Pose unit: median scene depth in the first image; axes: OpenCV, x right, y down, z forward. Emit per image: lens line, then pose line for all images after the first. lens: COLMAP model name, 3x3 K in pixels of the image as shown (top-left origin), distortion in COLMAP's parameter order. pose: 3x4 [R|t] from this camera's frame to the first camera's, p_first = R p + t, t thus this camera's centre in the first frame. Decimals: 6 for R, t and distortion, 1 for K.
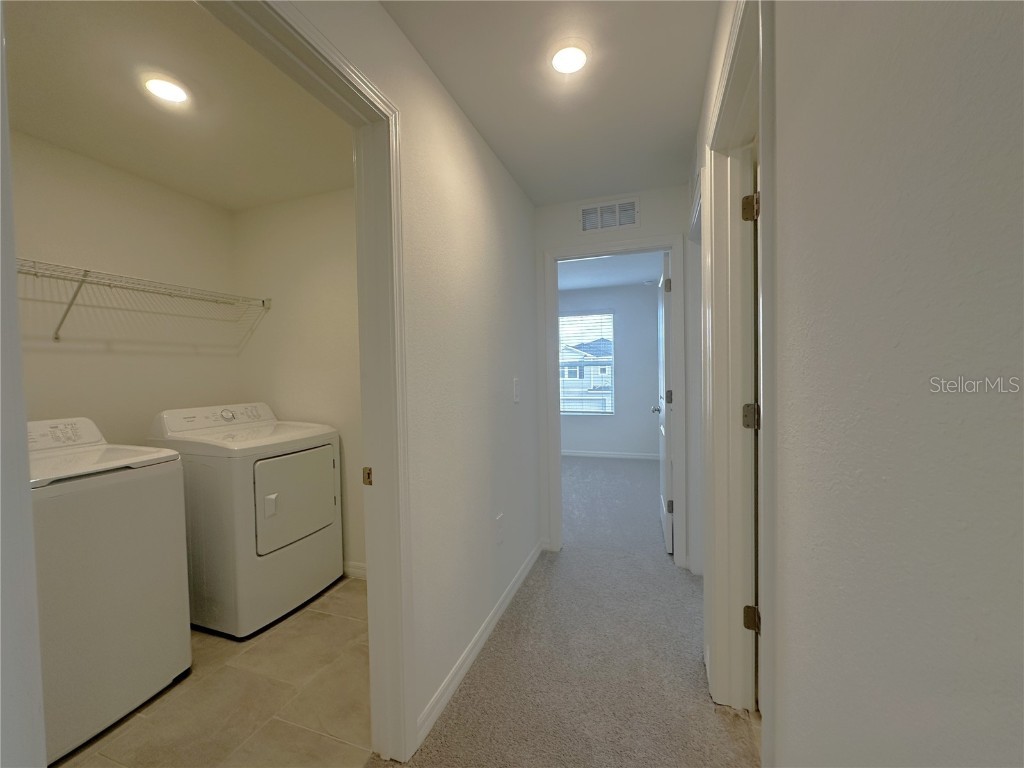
lens RADIAL K [[417.1, 0, 510.5], [0, 417.1, 381.9], [0, 0, 1]] dist [-0.000376, -0.000009]
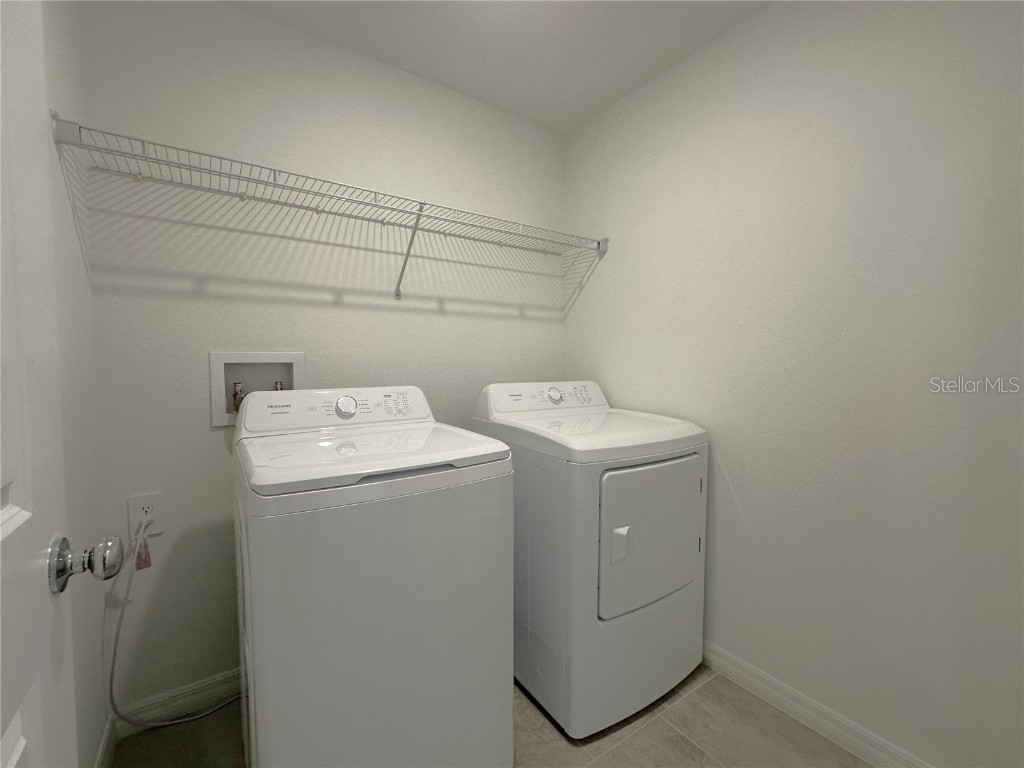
lens RADIAL K [[417.1, 0, 510.5], [0, 417.1, 381.9], [0, 0, 1]] dist [-0.000376, -0.000009]
pose [[0.809816, 0.046529, -0.584836, -0.335379], [-0.033075, 0.998885, 0.033672, 0.036024], [0.585751, -0.007925, 0.810452, 0.380443]]
